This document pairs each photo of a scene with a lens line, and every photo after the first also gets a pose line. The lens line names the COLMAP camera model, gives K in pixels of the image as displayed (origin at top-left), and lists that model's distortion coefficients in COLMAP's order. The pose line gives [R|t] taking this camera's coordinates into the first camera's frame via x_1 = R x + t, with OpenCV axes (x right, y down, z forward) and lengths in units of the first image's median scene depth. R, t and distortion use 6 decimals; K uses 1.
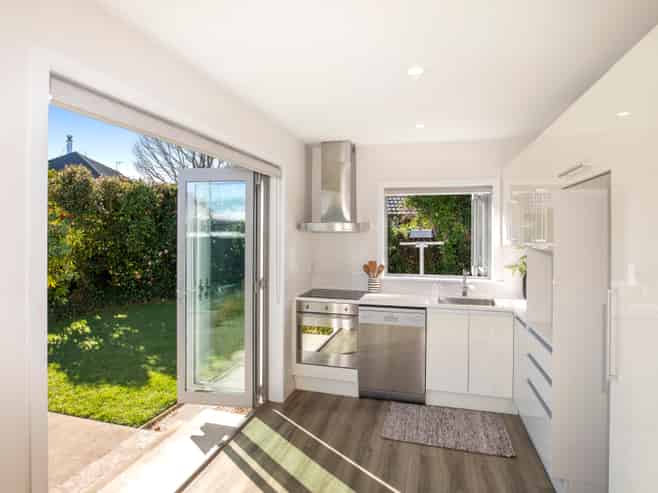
lens RADIAL K [[355.7, 0, 329.1], [0, 355.7, 232.3], [0, 0, 1]] dist [-0.041376, 0.000197]
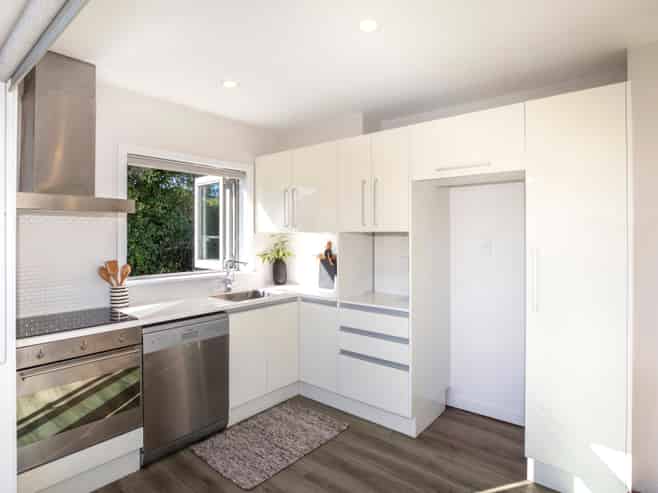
lens RADIAL K [[355.7, 0, 329.1], [0, 355.7, 232.3], [0, 0, 1]] dist [-0.041376, 0.000197]
pose [[0.440023, -0.005013, 0.897973, -0.285681], [0.000380, 0.999985, 0.005396, 0.025475], [-0.897987, -0.002033, 0.440018, 0.353319]]
